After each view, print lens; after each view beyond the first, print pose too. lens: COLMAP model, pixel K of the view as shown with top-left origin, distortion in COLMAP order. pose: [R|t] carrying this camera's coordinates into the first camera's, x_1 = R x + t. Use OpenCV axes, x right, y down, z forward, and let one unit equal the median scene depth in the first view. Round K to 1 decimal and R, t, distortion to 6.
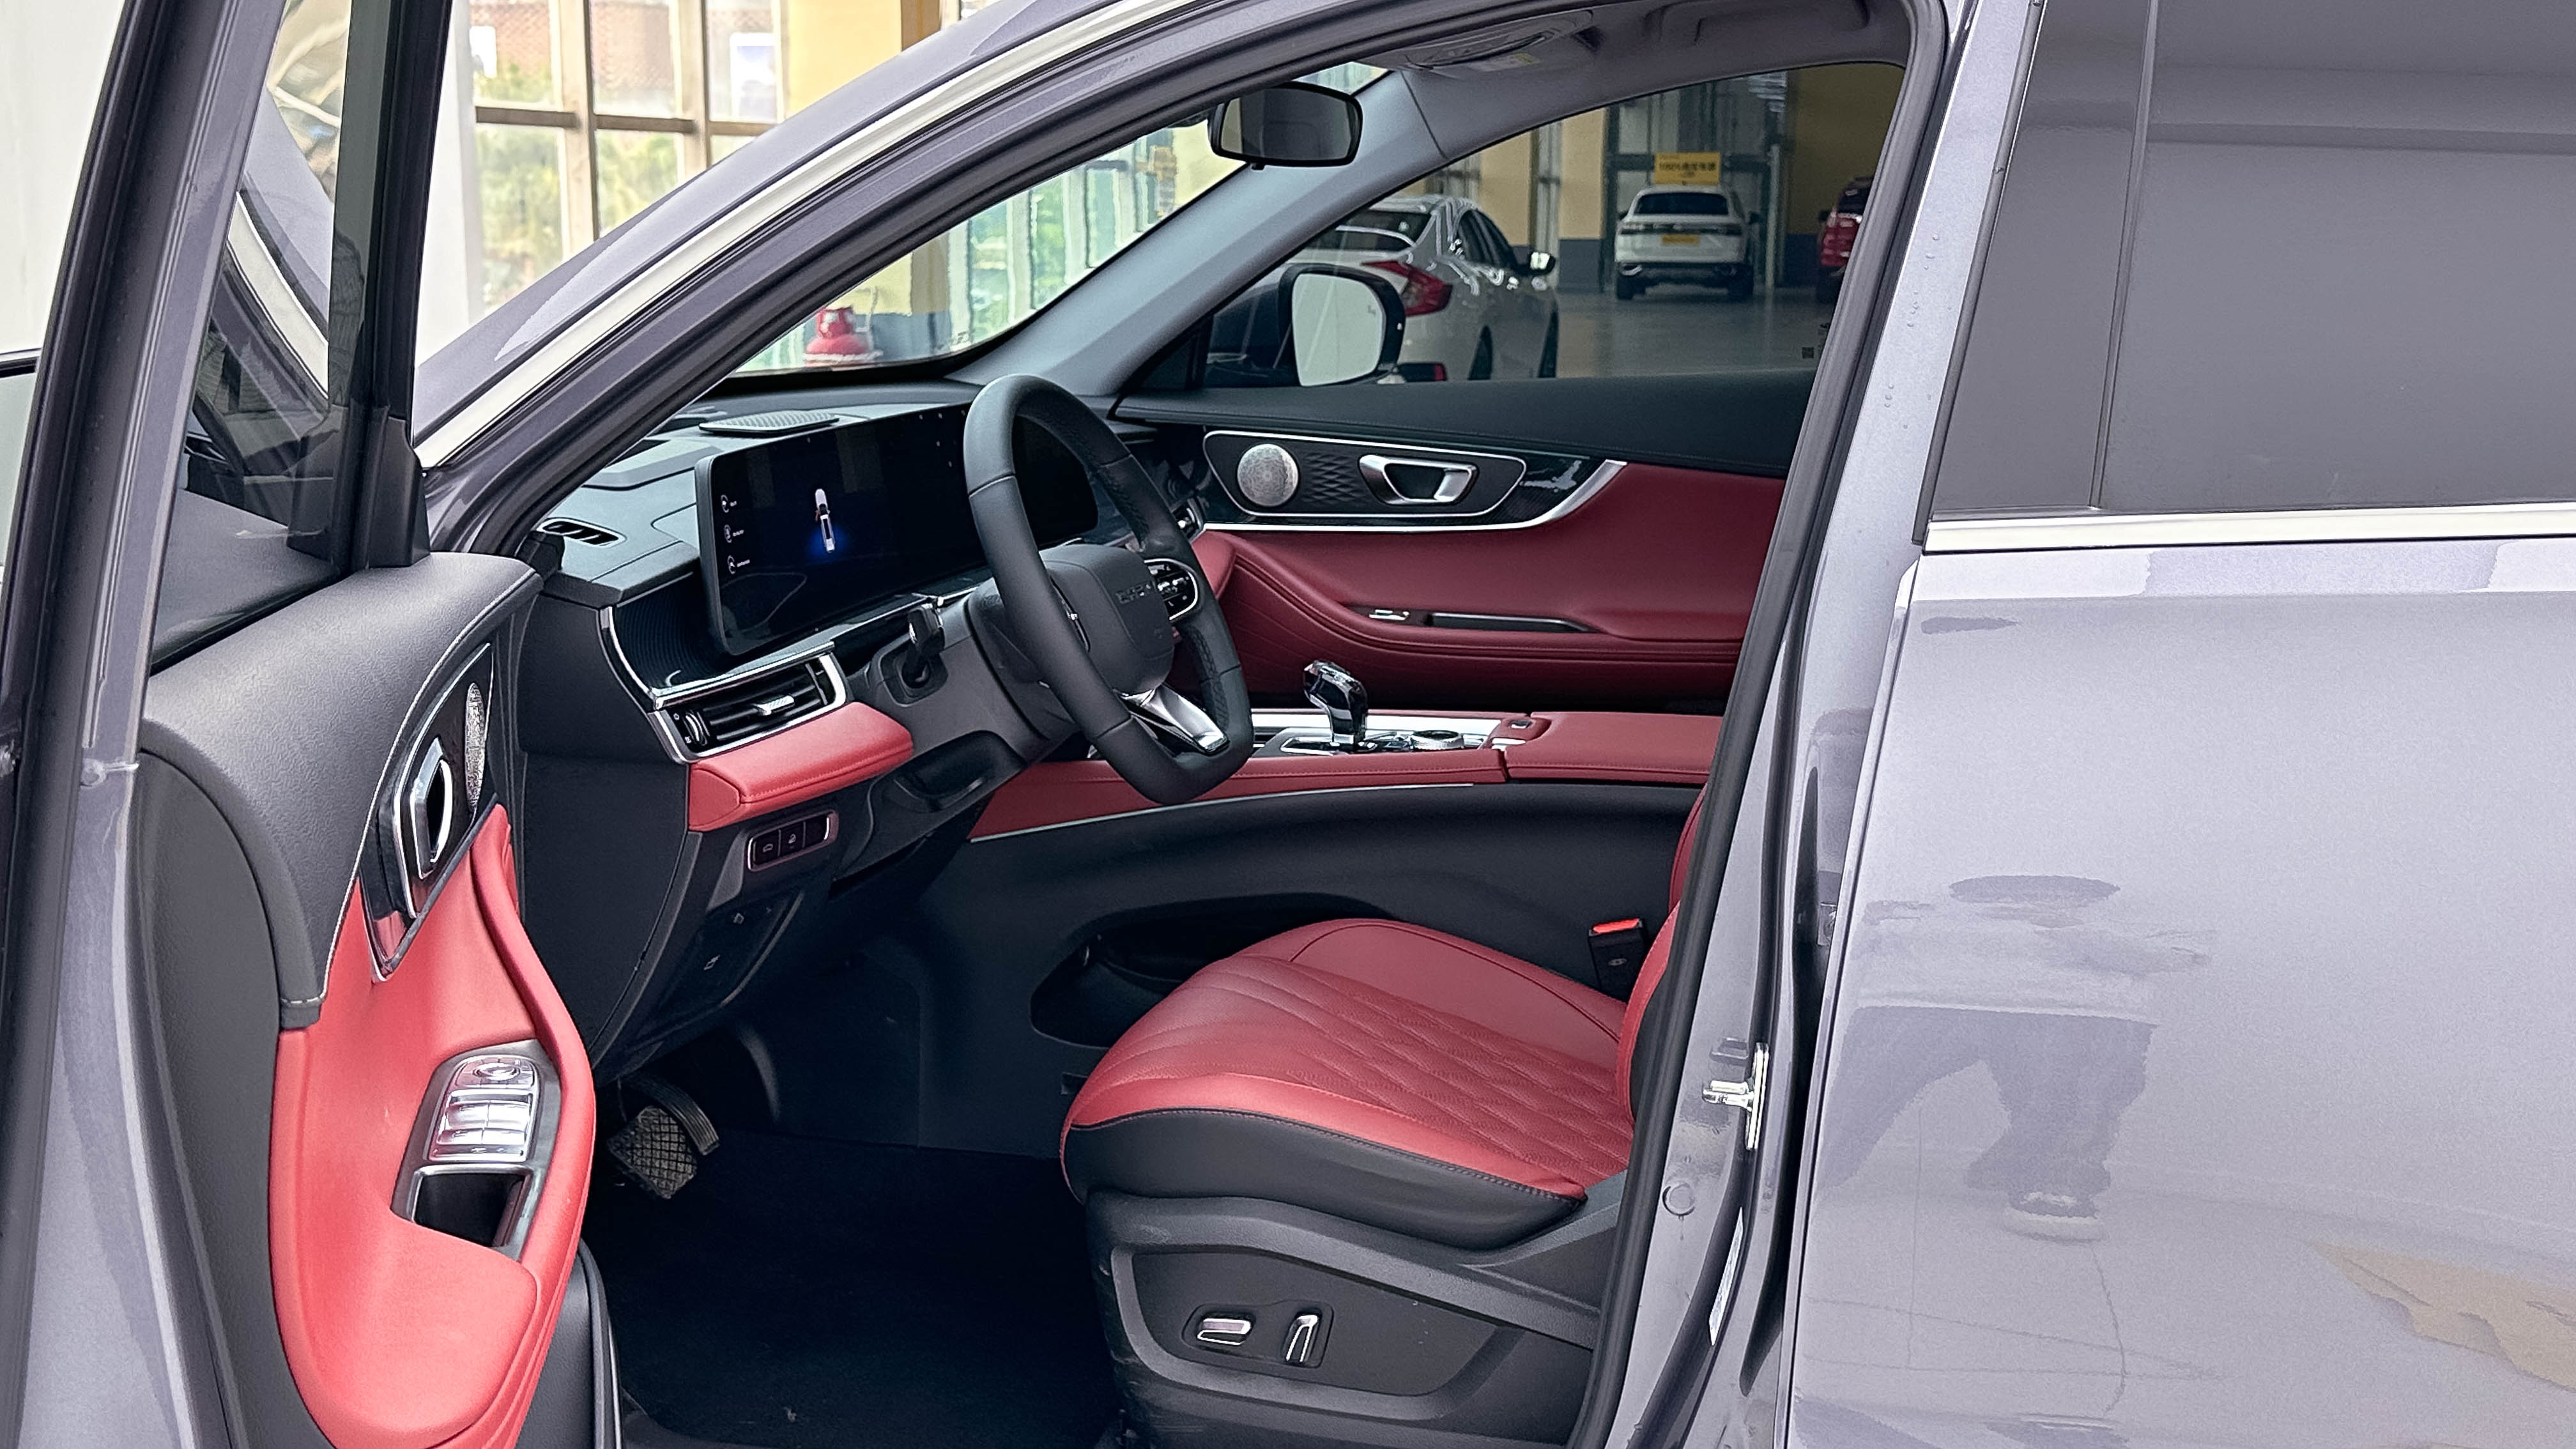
lens RADIAL K [[2704.0, 0, 1289.5], [0, 2704.0, 725.0], [0, 0, 1]] dist [0.100761, 0.000000]
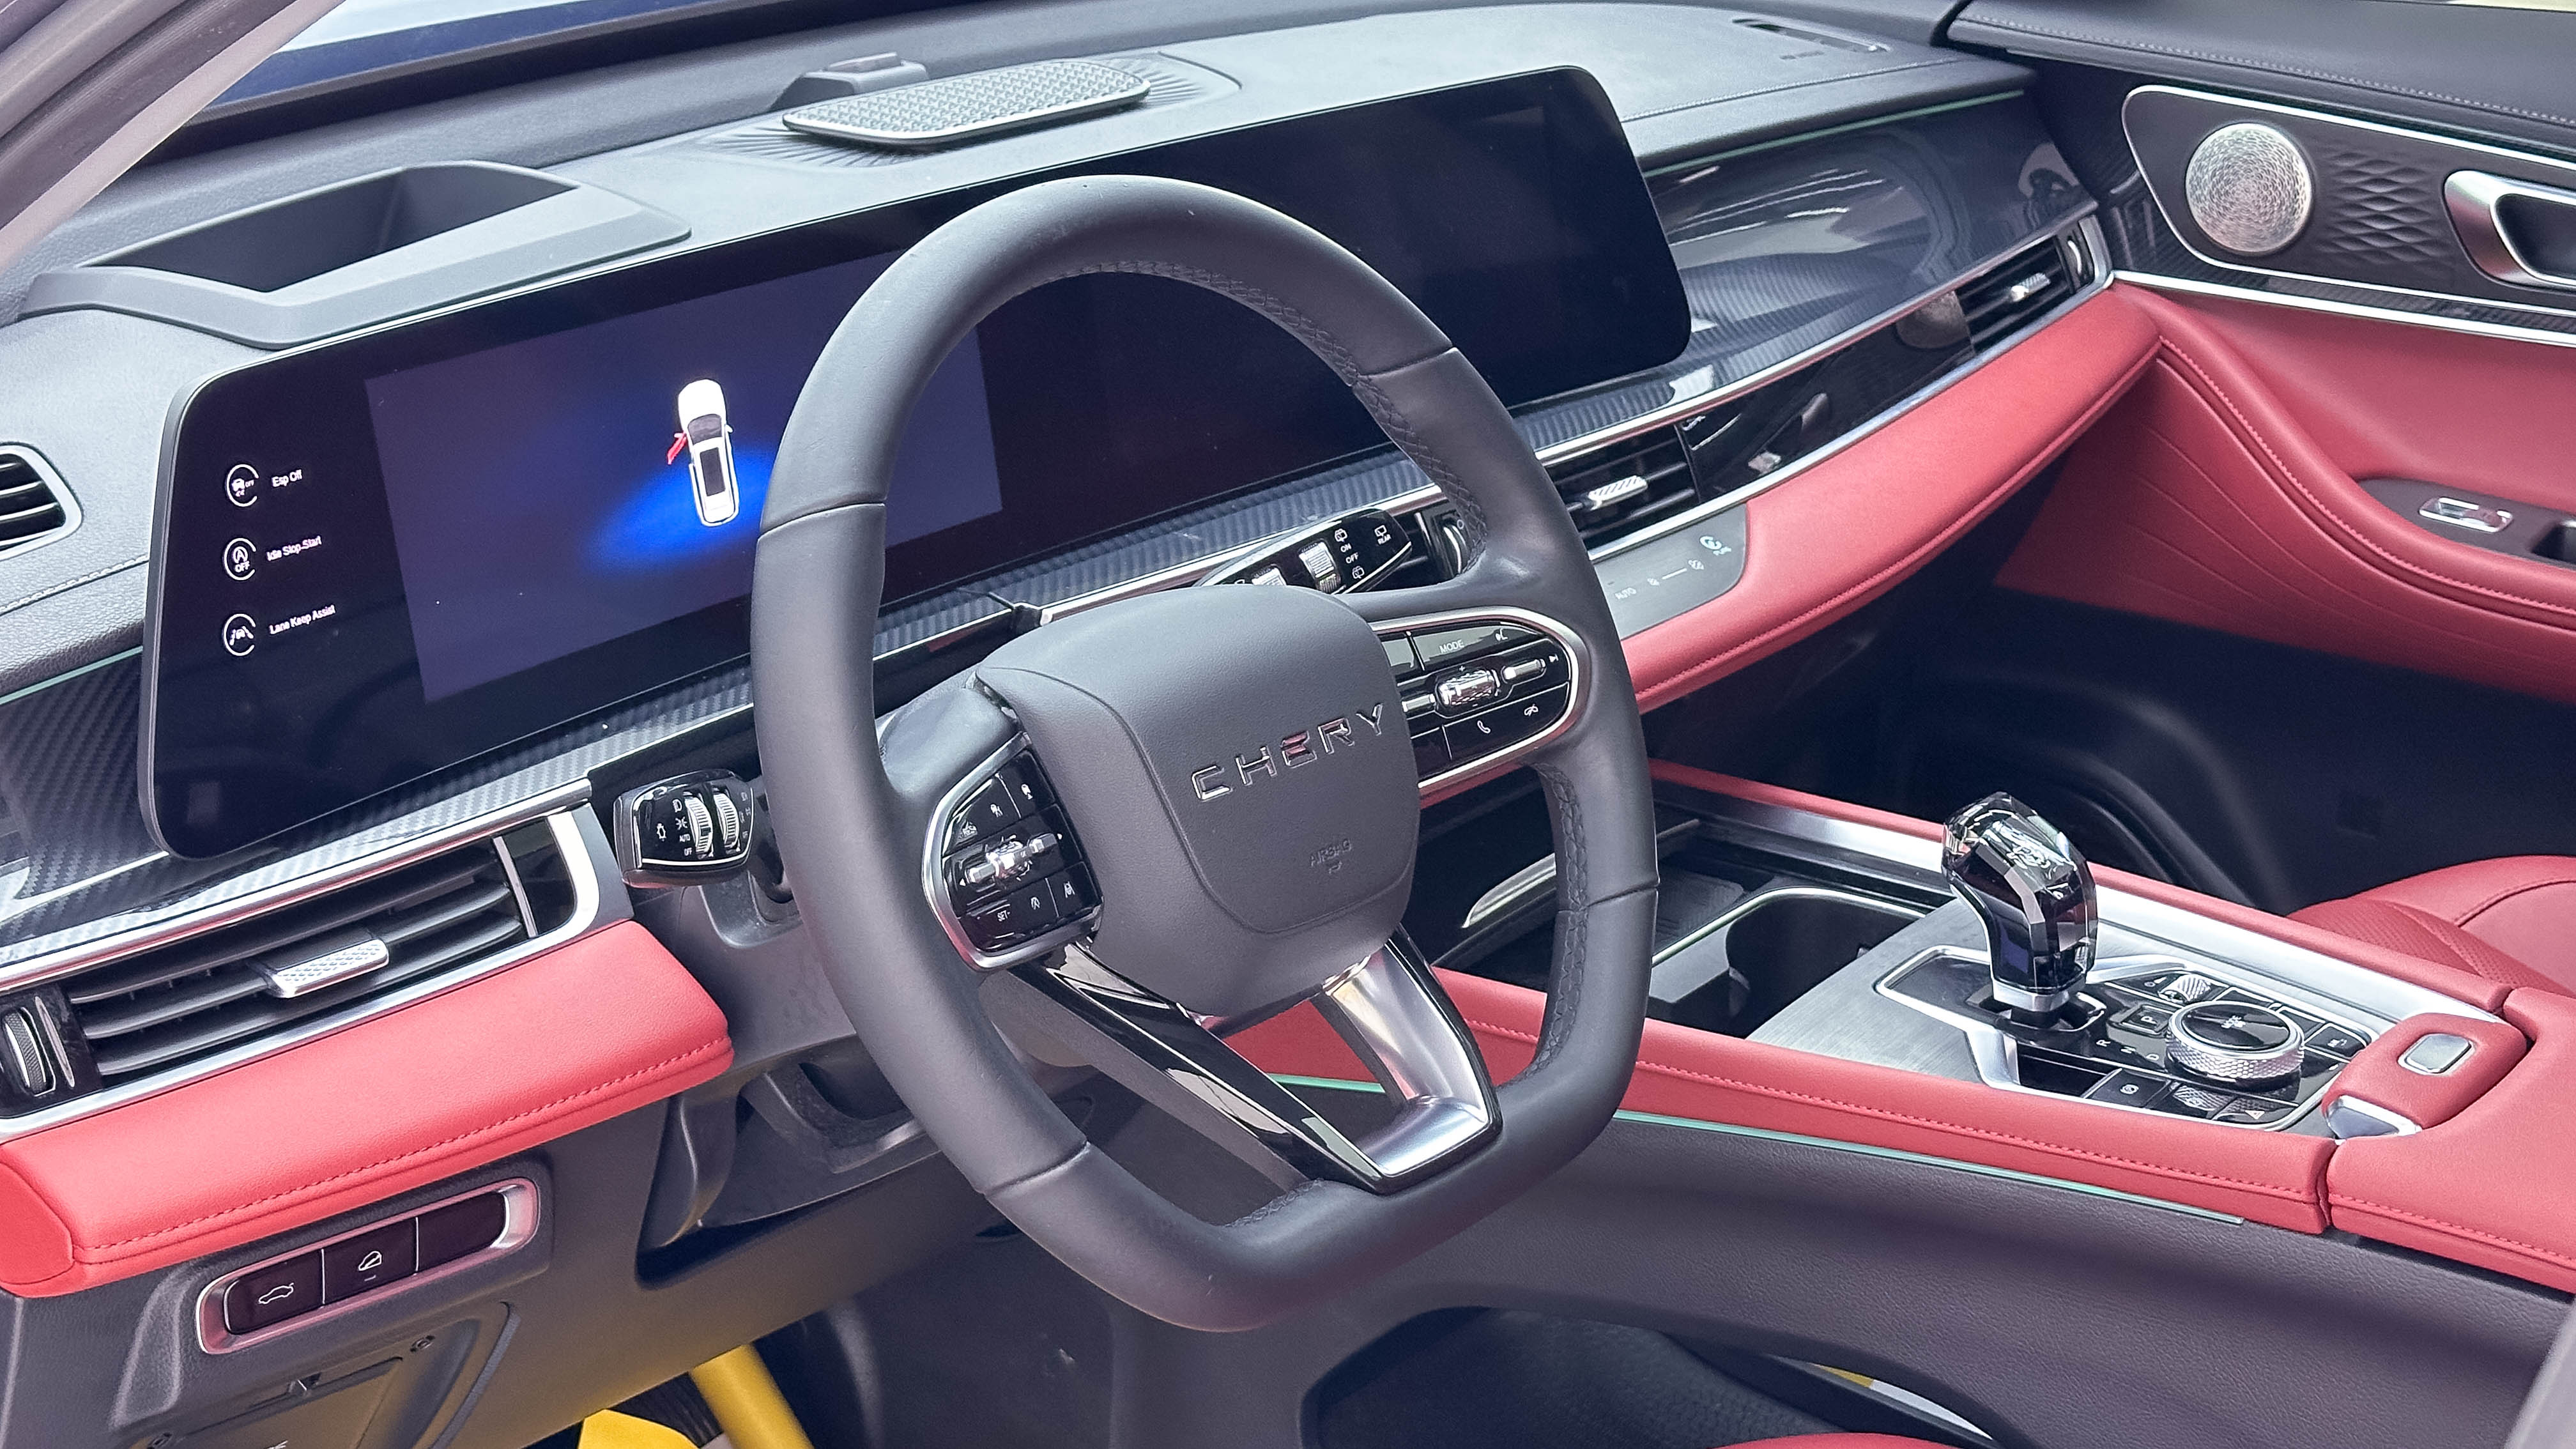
lens RADIAL K [[3821.9, 0, 1314.7], [0, 3821.9, 722.8], [0, 0, 1]] dist [0.036425, 0.000000]
pose [[0.920597, 0.151091, -0.360100, 0.097992], [-0.096786, 0.981628, 0.164437, -0.095664], [0.378329, -0.116528, 0.918307, 0.311121]]
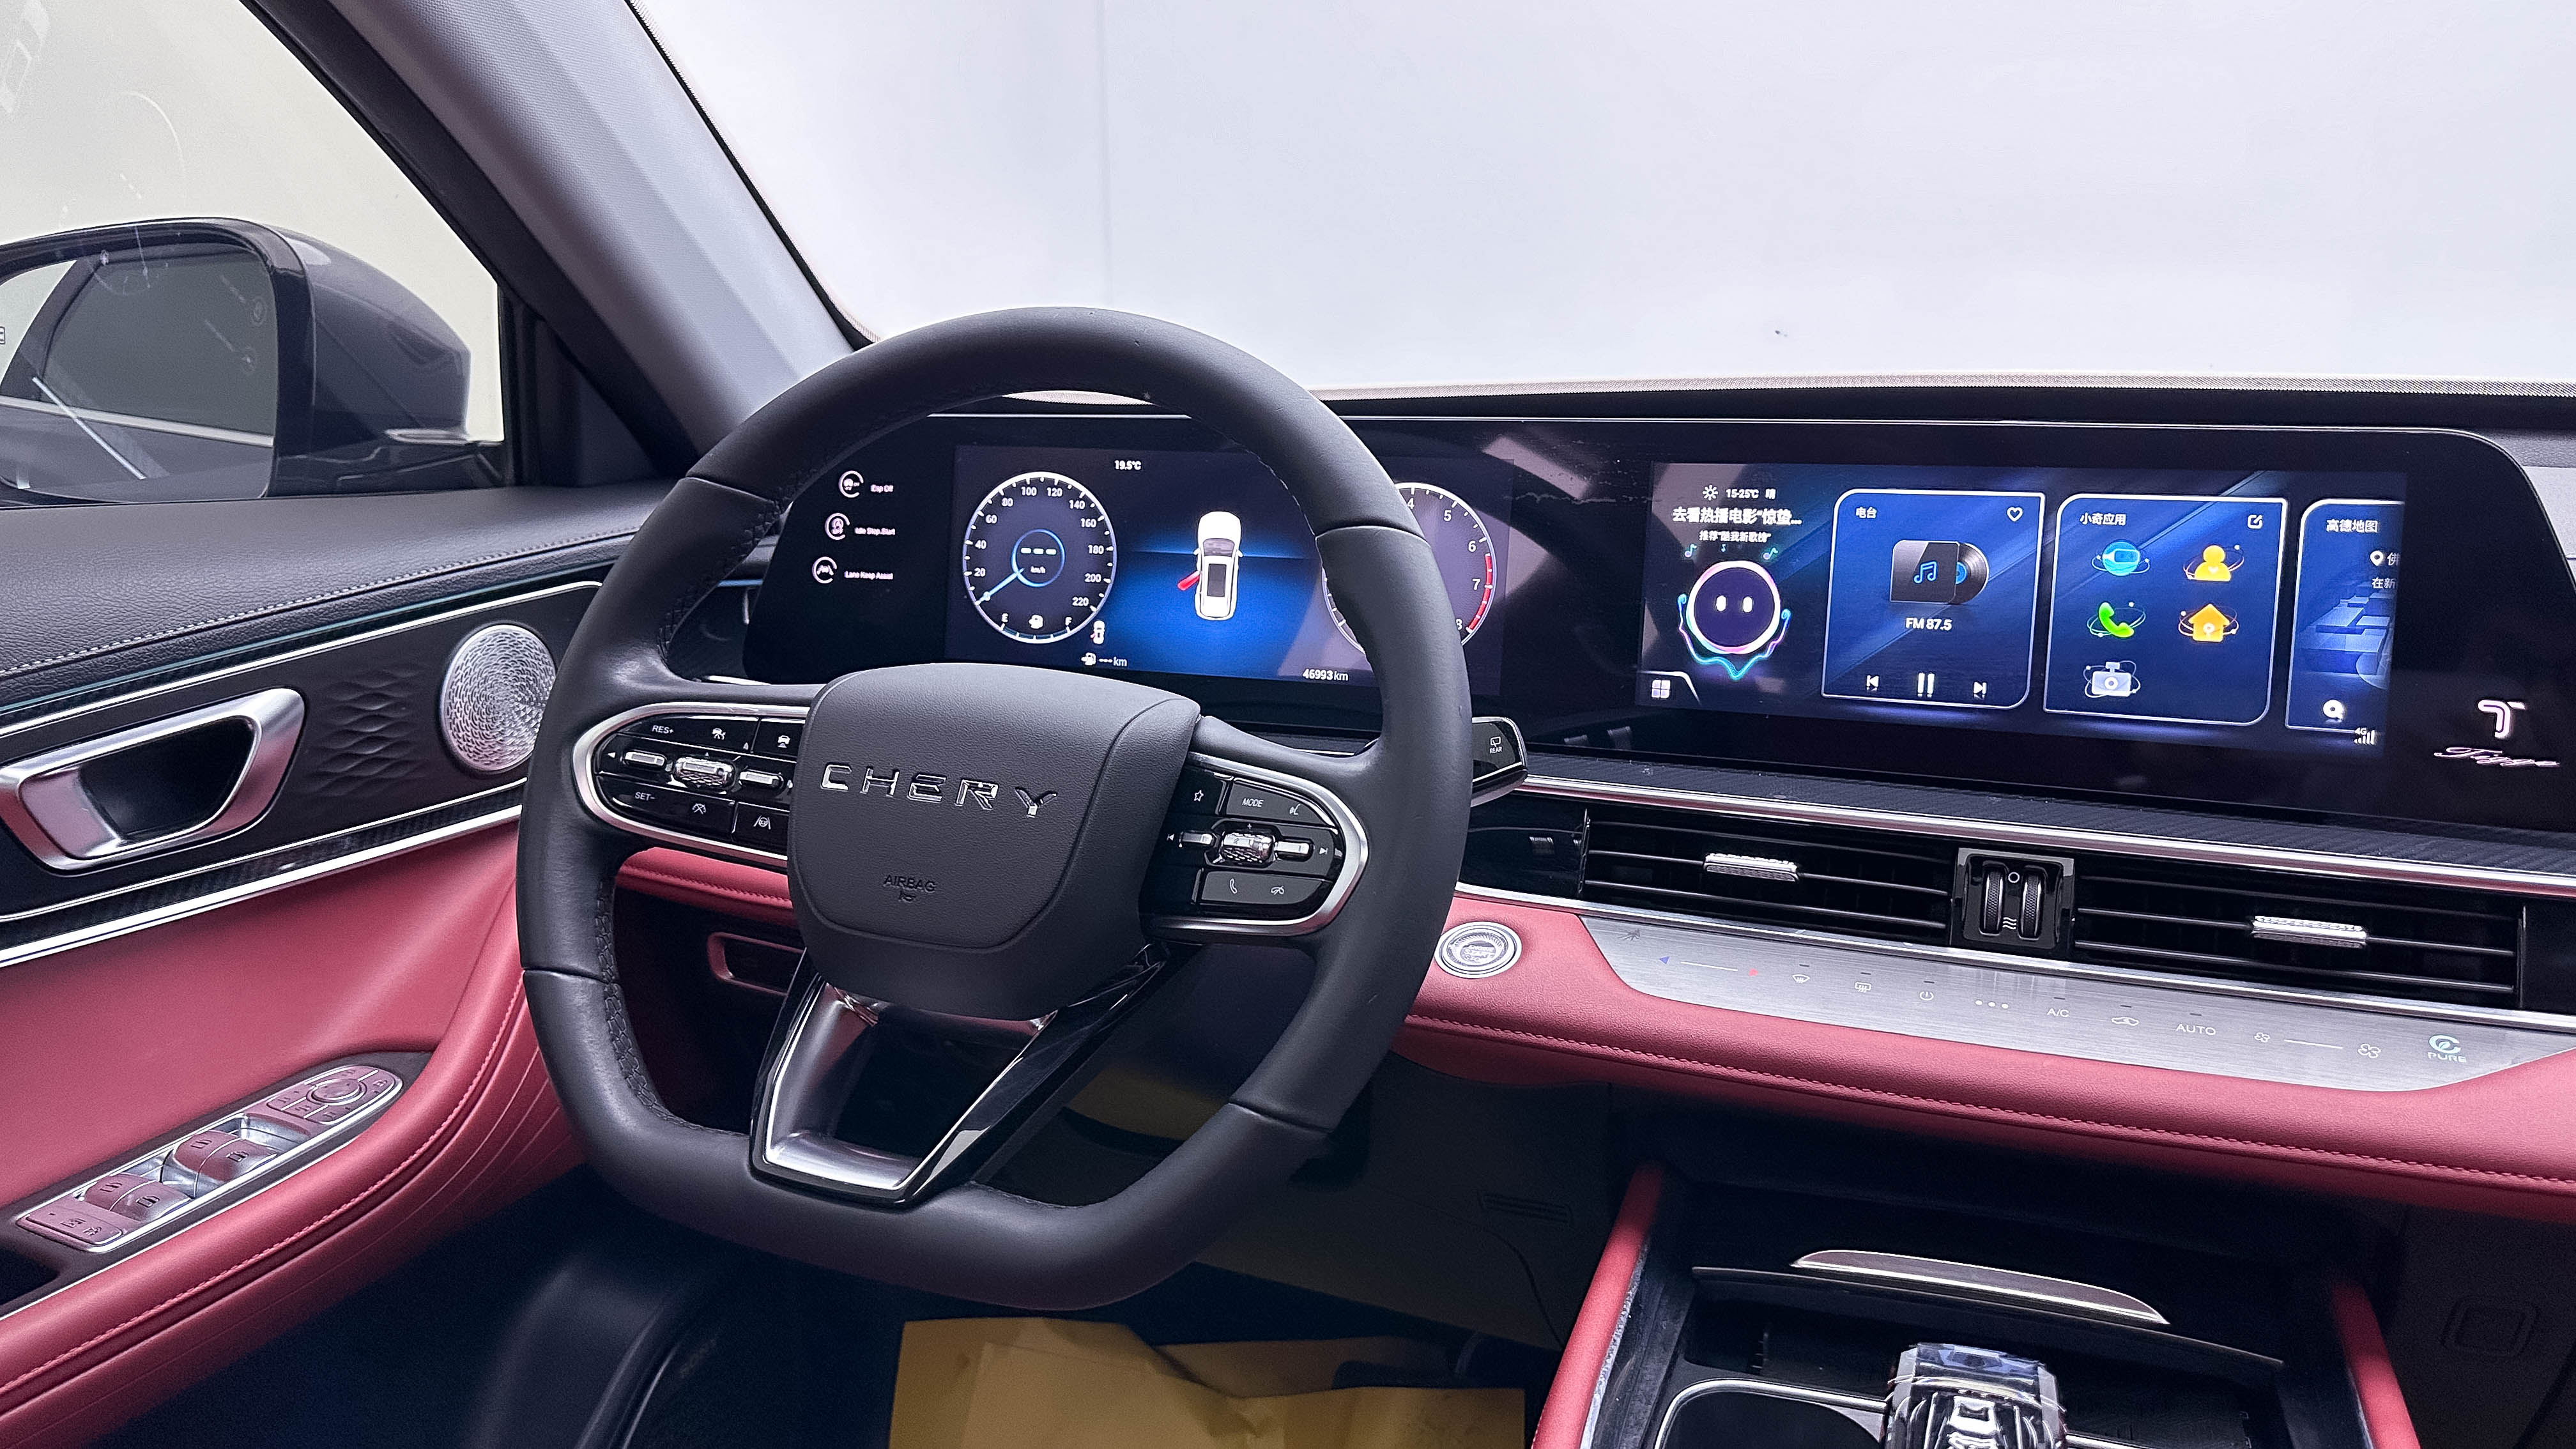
lens RADIAL K [[1852.4, 0, 1297.4], [0, 1852.4, 715.6], [0, 0, 1]] dist [-0.001698, -0.011830]
pose [[-0.116898, 0.203365, -0.972100, 0.156352], [-0.192460, 0.955617, 0.223060, -0.091794], [0.974317, 0.213166, -0.072570, 0.729201]]
